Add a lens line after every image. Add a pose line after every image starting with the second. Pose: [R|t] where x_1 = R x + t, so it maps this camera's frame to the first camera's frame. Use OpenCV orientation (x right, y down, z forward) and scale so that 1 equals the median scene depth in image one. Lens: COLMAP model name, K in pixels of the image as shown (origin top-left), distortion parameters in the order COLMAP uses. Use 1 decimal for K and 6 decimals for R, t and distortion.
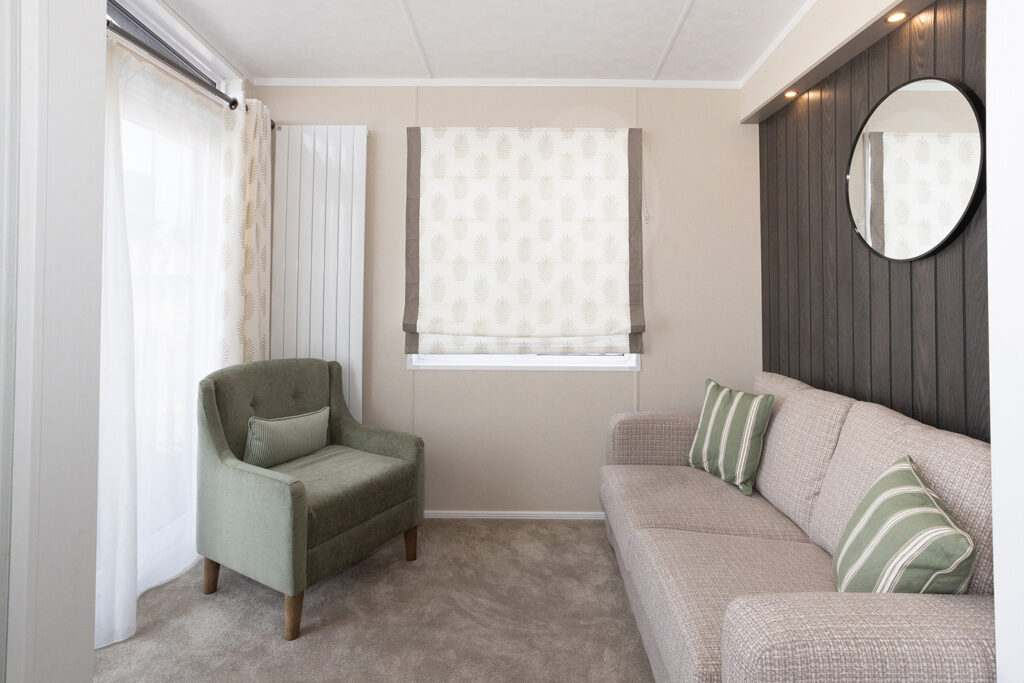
lens RADIAL K [[504.5, 0, 526.1], [0, 504.5, 271.5], [0, 0, 1]] dist [-0.039138, 0.016408]
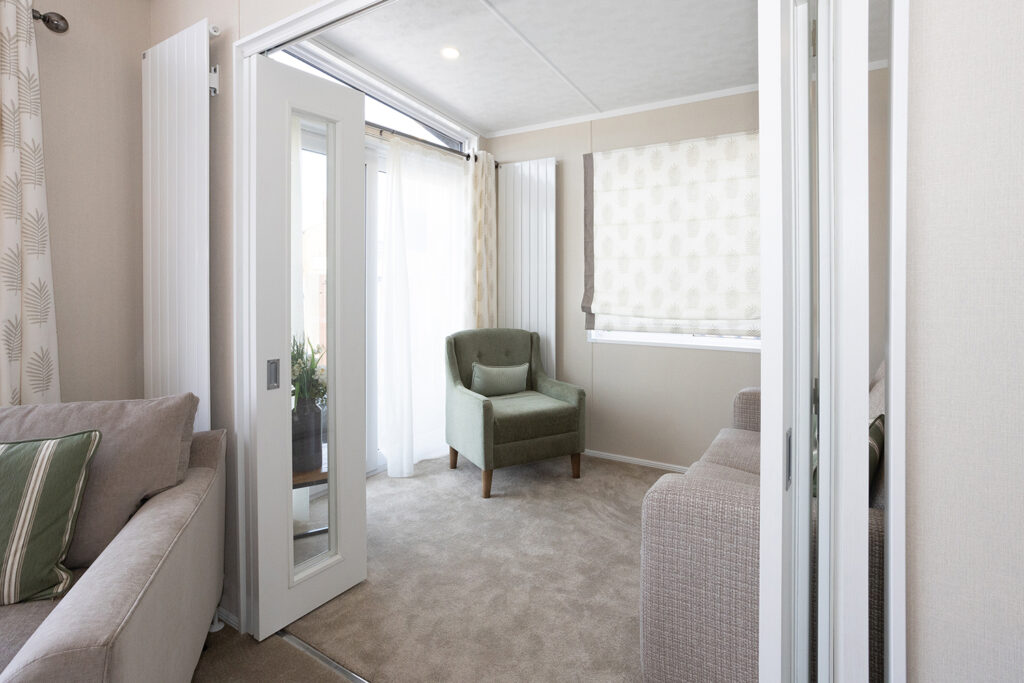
lens RADIAL K [[504.5, 0, 526.1], [0, 504.5, 271.5], [0, 0, 1]] dist [-0.039138, 0.016408]
pose [[0.855074, -0.015658, -0.518270, 0.330275], [0.021248, 0.999762, 0.004852, 0.004758], [0.518071, -0.015161, 0.855203, -0.206462]]
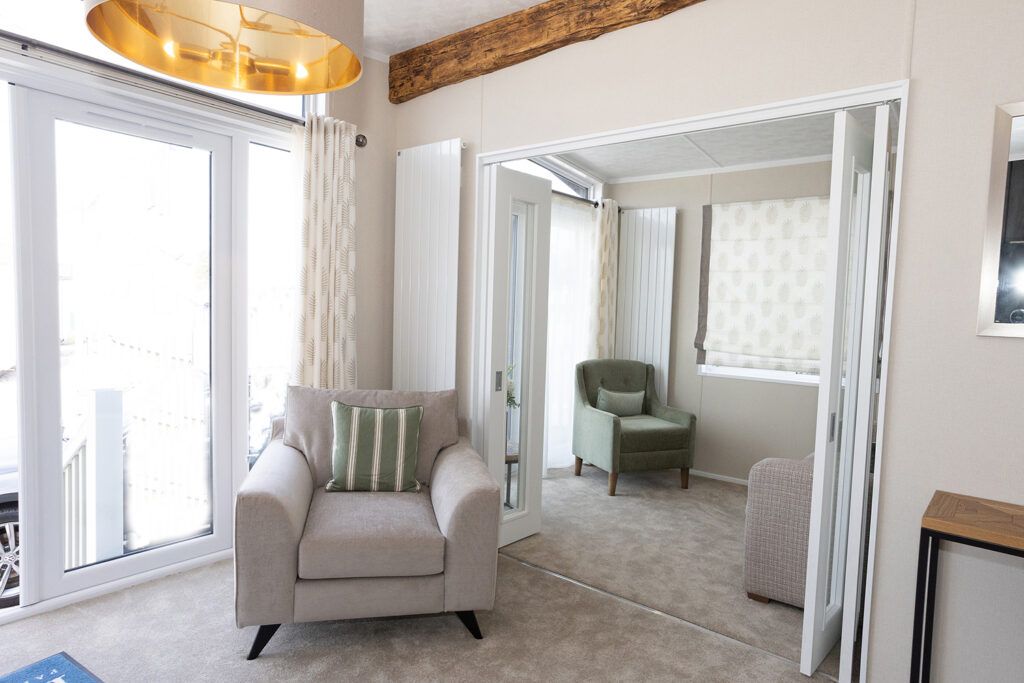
lens RADIAL K [[585.7, 0, 537.6], [0, 585.7, 335.2], [0, 0, 1]] dist [-0.019766, 0.000295]
pose [[0.790132, 0.052285, -0.610703, 0.458981], [-0.012049, 0.997488, 0.069810, -0.034112], [0.612819, -0.047801, 0.788776, -0.661688]]
